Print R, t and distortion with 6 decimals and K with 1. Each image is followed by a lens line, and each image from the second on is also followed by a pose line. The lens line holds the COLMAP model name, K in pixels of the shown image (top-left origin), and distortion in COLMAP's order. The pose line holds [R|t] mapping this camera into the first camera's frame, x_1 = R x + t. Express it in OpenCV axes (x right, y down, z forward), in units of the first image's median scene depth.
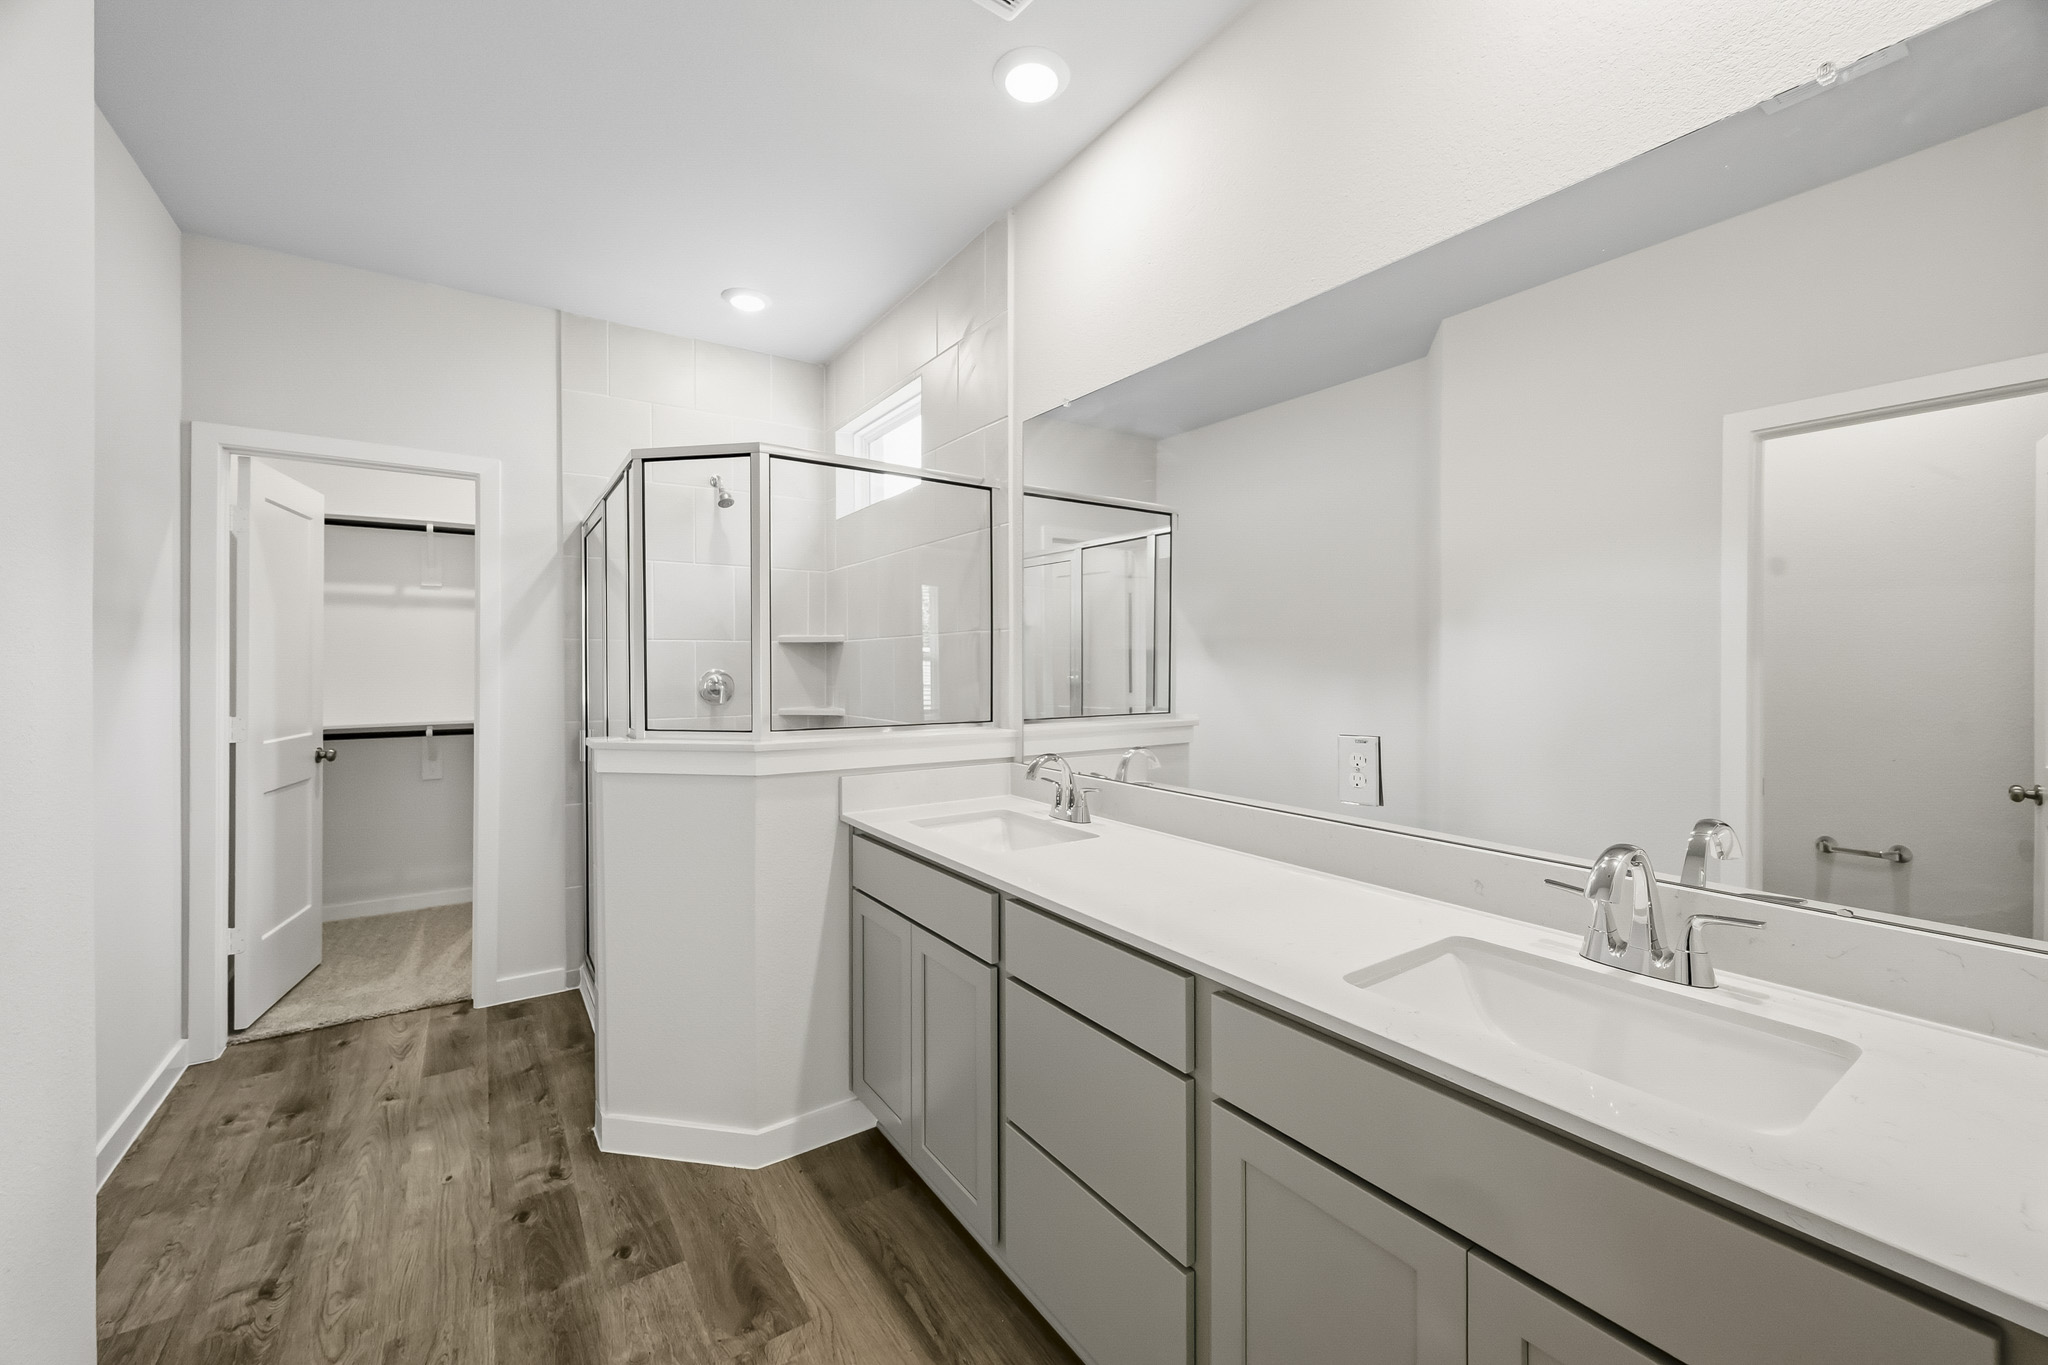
lens RADIAL K [[796.6, 0, 1015.1], [0, 796.6, 667.7], [0, 0, 1]] dist [-0.002534, 0.000950]
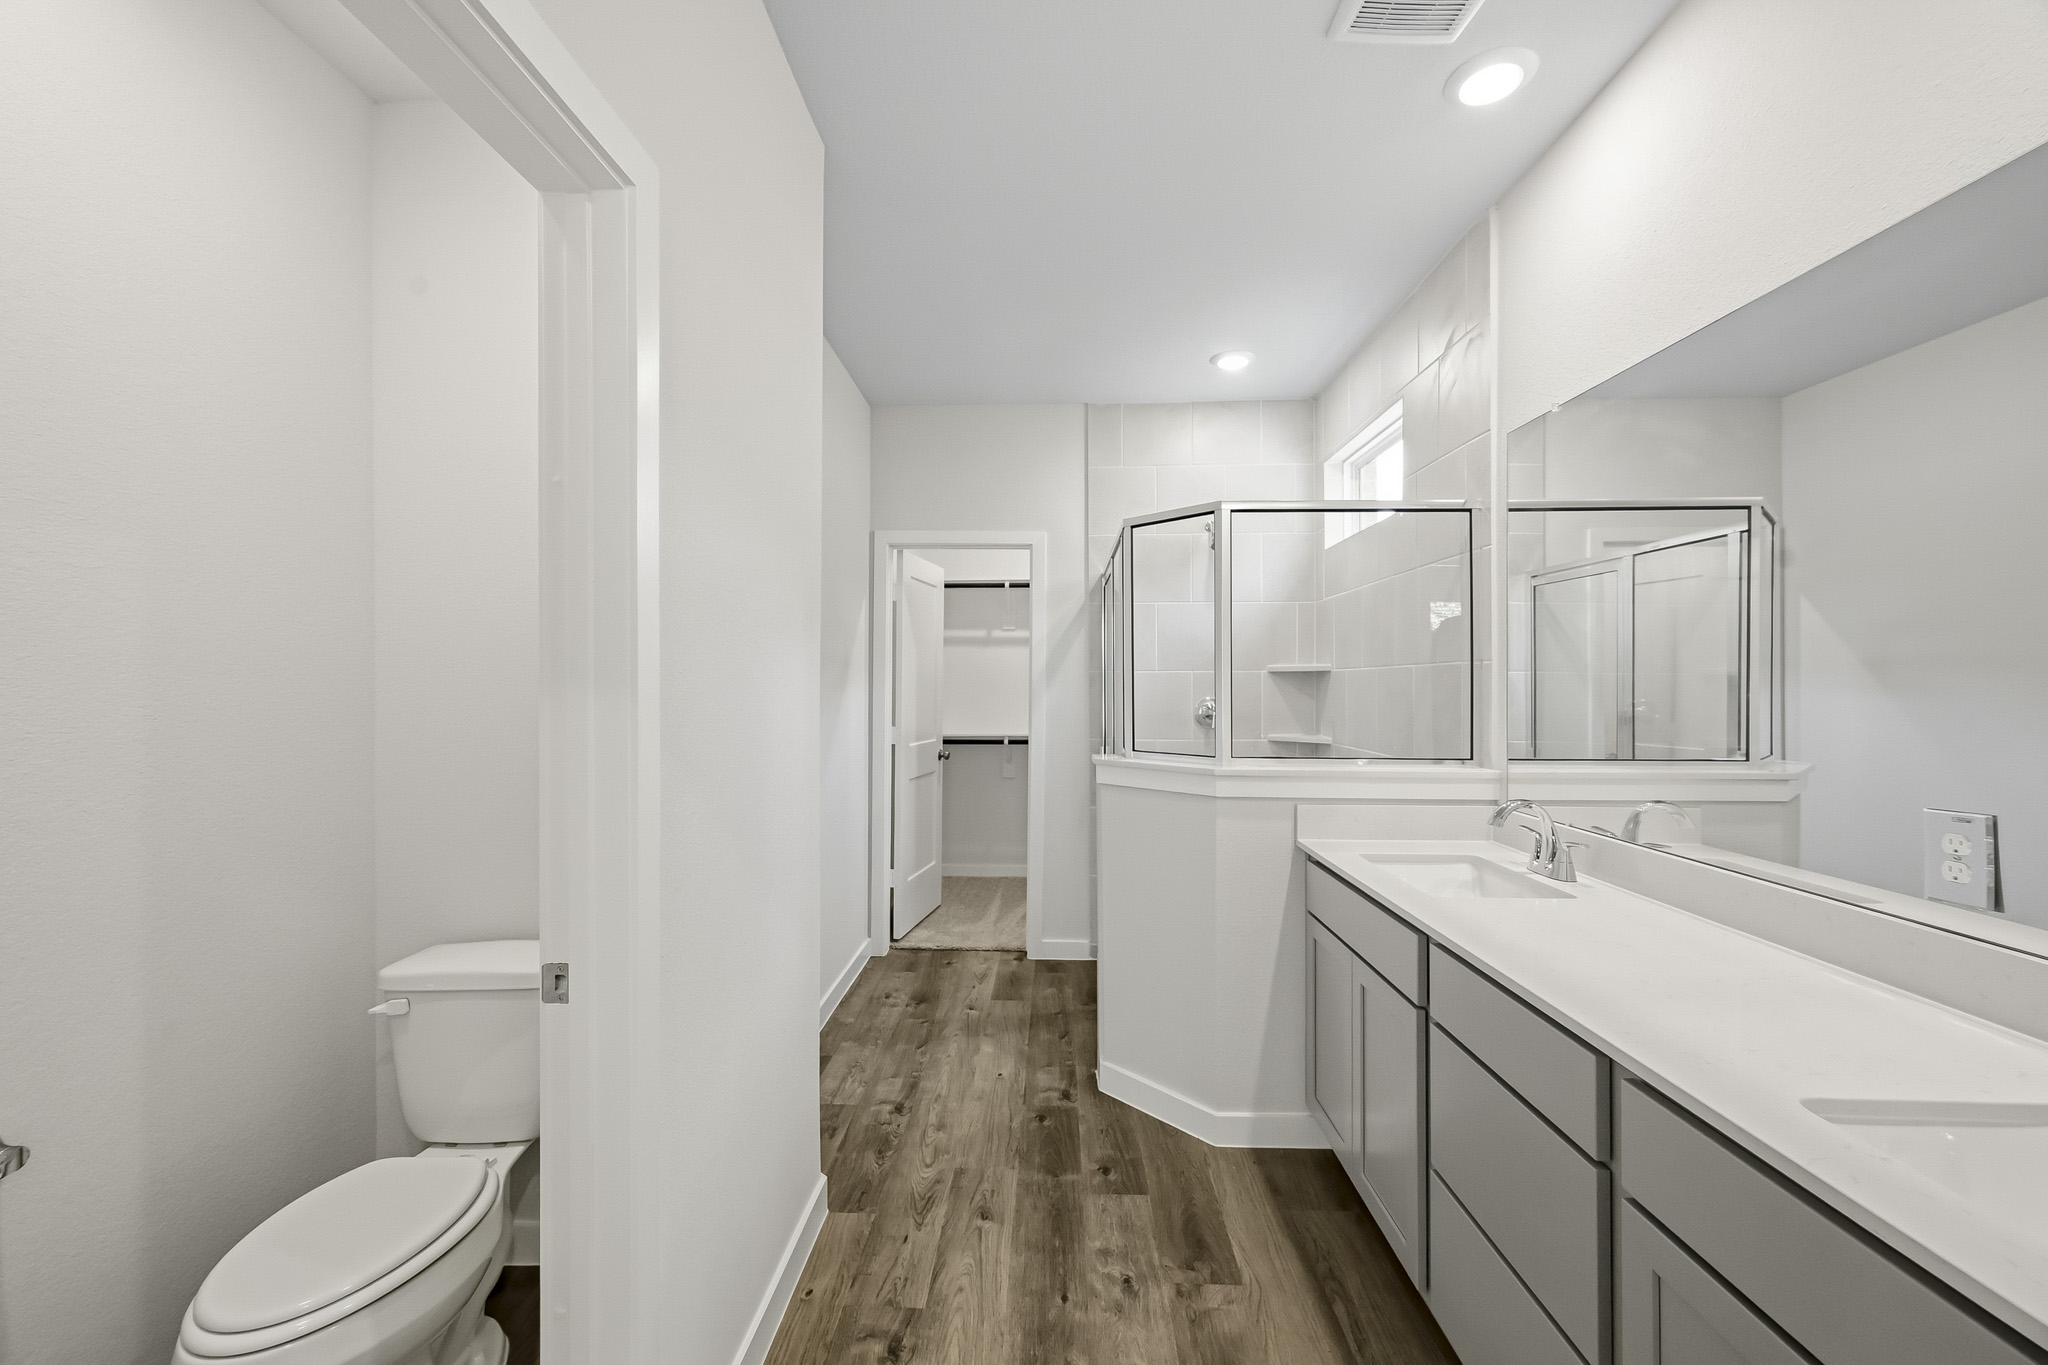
lens RADIAL K [[796.6, 0, 1025.8], [0, 796.6, 686.9], [0, 0, 1]] dist [-0.002534, 0.000950]
pose [[0.808140, 0.004463, -0.588973, 0.105017], [-0.005595, 0.999984, -0.000099, -0.015940], [0.588964, 0.003376, 0.808152, -0.062809]]
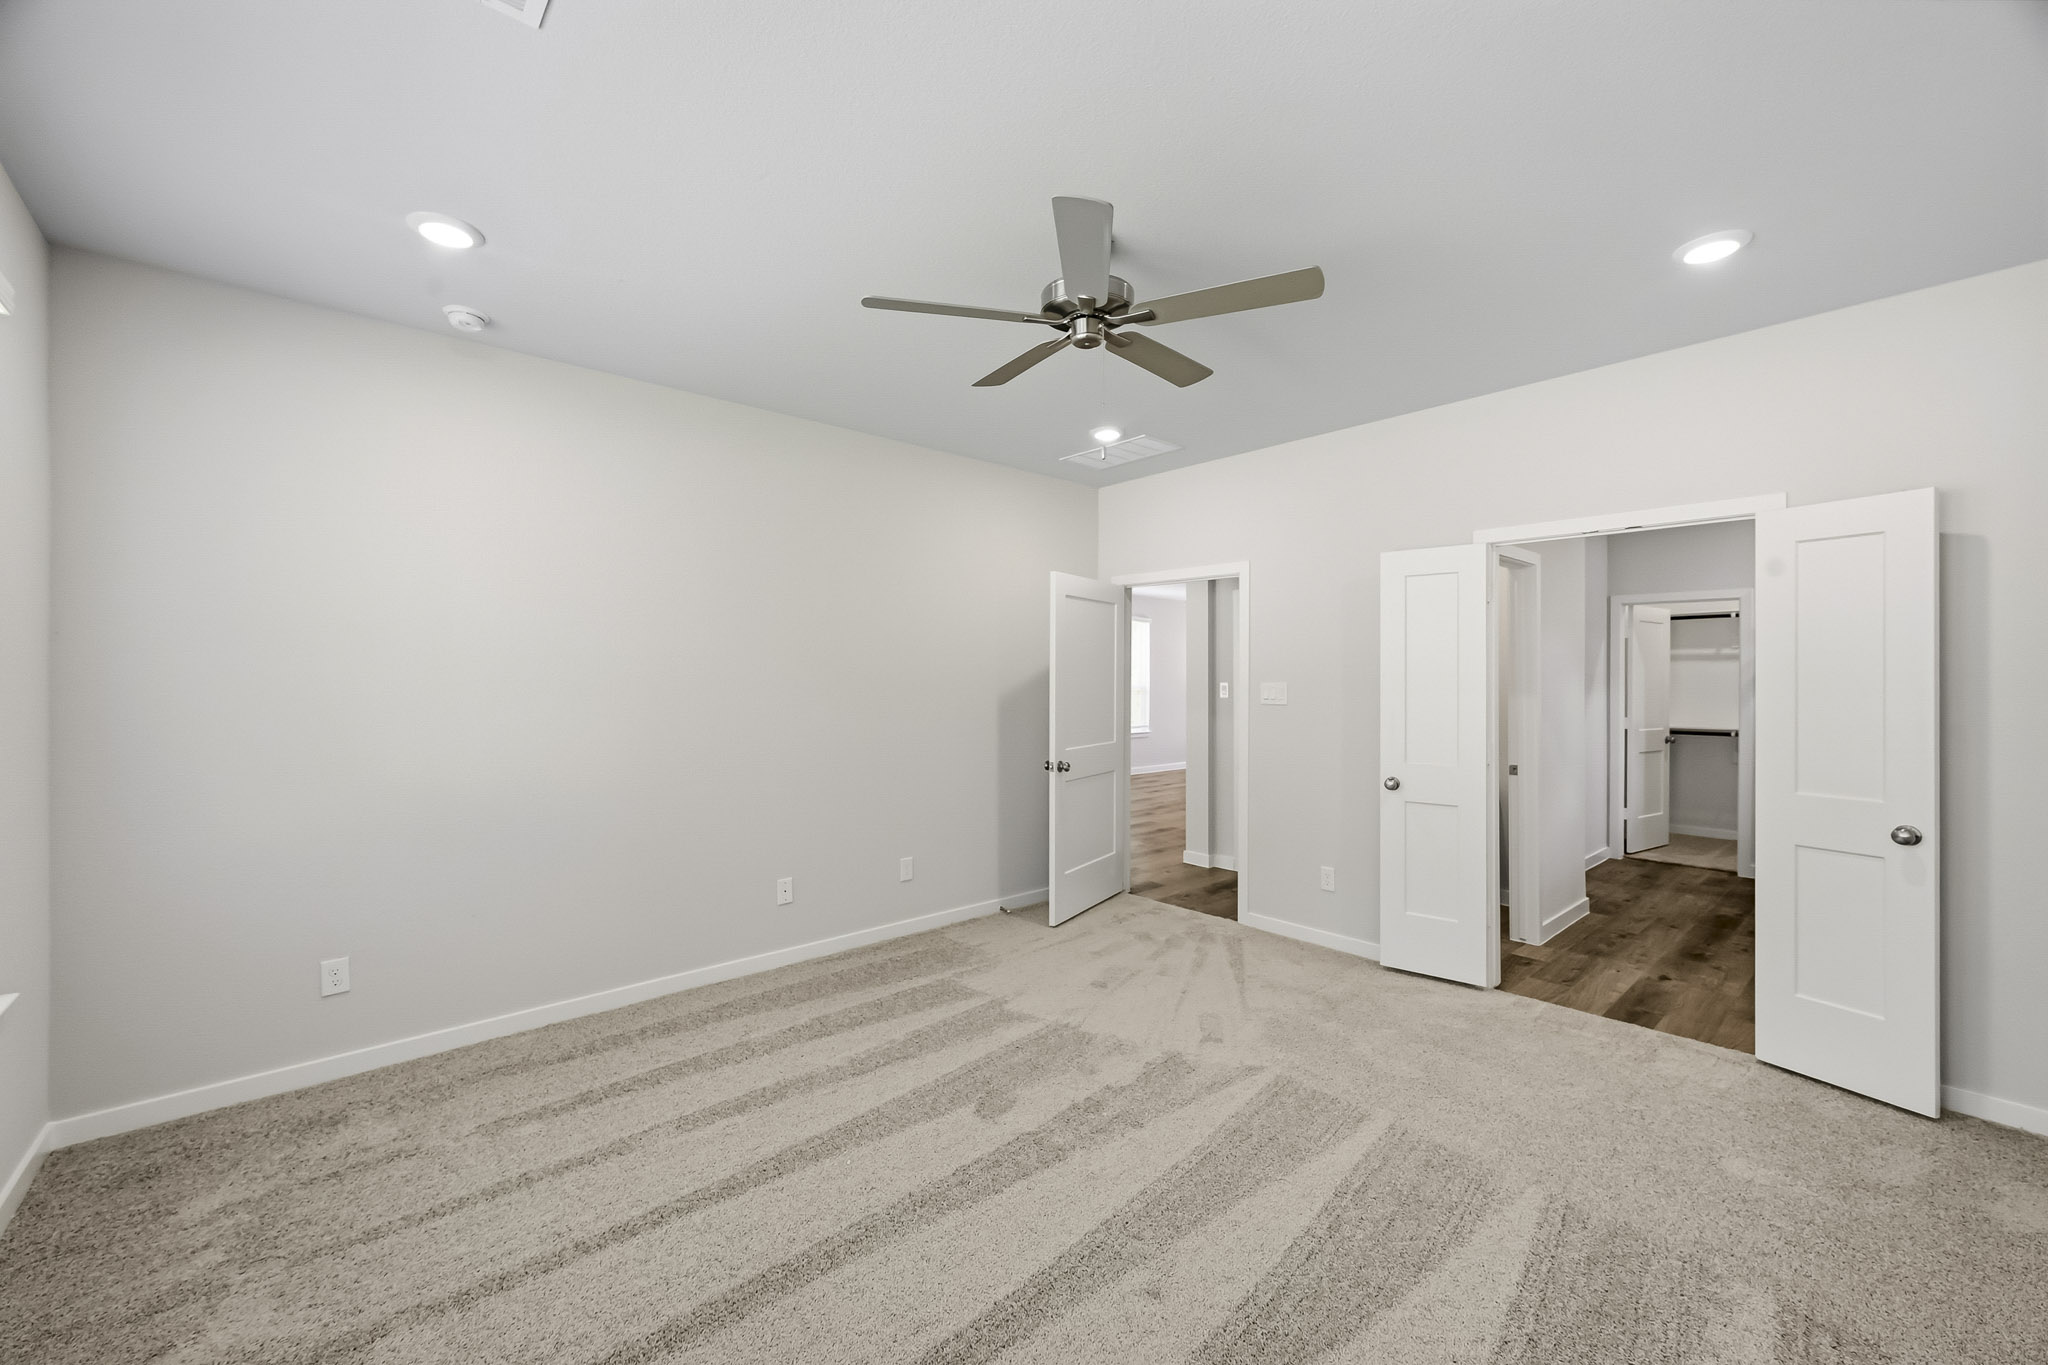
lens RADIAL K [[796.6, 0, 1057.2], [0, 796.6, 698.4], [0, 0, 1]] dist [-0.002534, 0.000950]
pose [[0.151078, 0.004395, -0.988512, 1.294961], [0.002235, 0.999986, 0.004788, -0.007158], [0.988519, -0.002933, 0.151066, -1.209463]]
